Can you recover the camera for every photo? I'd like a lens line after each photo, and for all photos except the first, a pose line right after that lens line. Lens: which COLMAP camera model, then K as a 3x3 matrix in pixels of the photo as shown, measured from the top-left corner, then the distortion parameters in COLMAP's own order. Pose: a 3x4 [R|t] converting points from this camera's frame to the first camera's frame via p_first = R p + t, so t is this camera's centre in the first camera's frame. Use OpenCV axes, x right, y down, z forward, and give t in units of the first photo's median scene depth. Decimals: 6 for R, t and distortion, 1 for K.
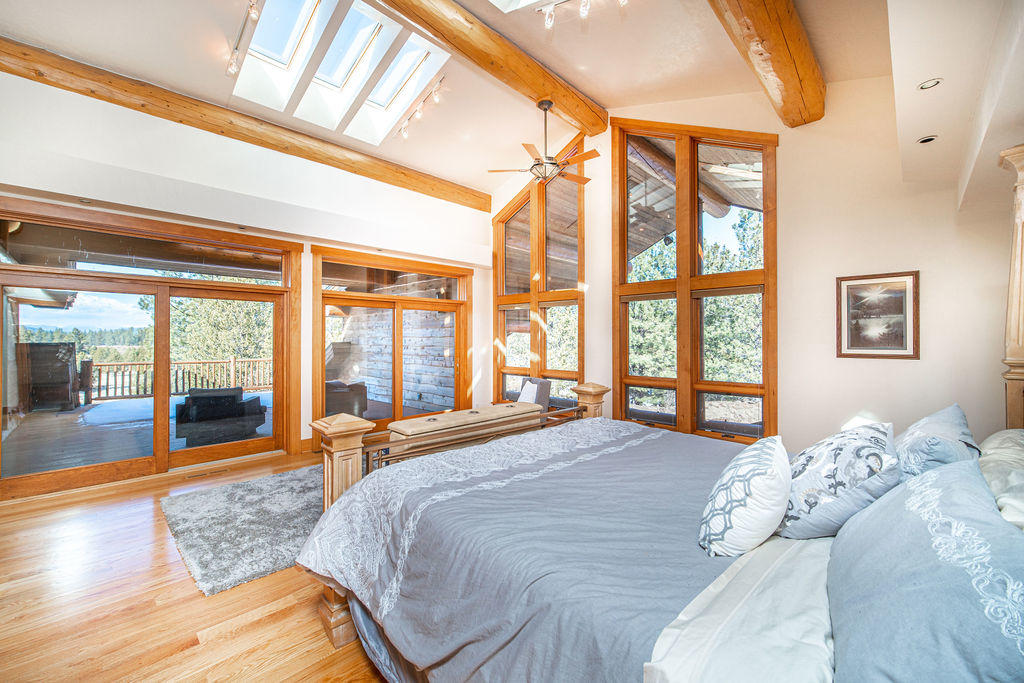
lens RADIAL K [[404.1, 0, 513.6], [0, 404.1, 341.1], [0, 0, 1]] dist [-0.001665, -0.000225]
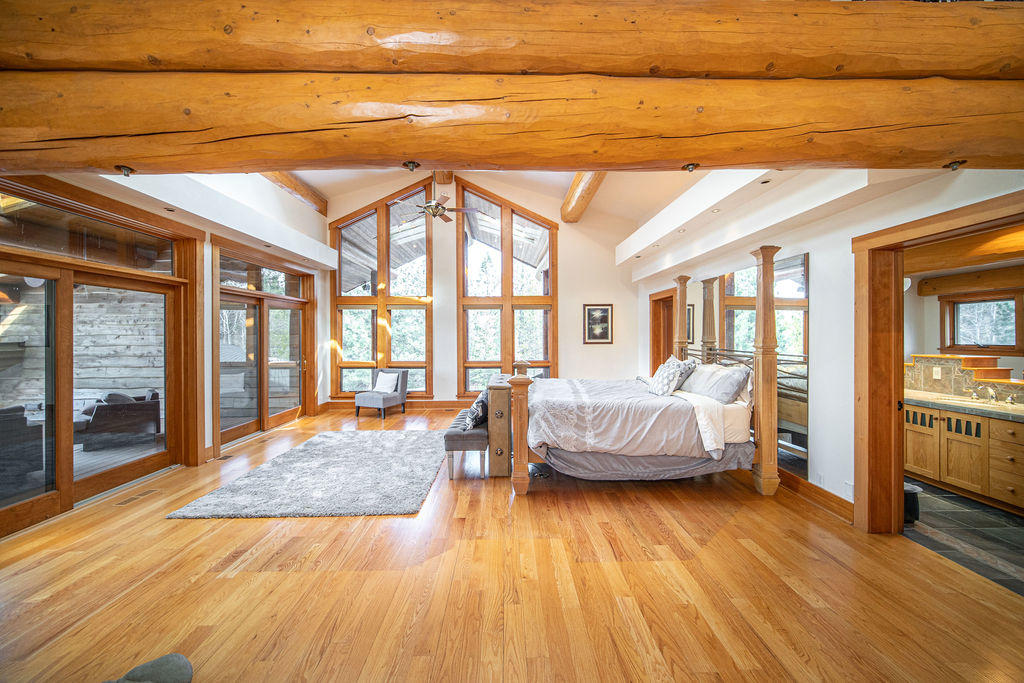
lens RADIAL K [[404.1, 0, 510.5], [0, 404.1, 336.9], [0, 0, 1]] dist [-0.001665, -0.000225]
pose [[0.707538, -0.006620, 0.706644, -0.815387], [0.009802, 0.999952, -0.000446, 0.001839], [-0.706607, 0.007242, 0.707569, -0.147454]]
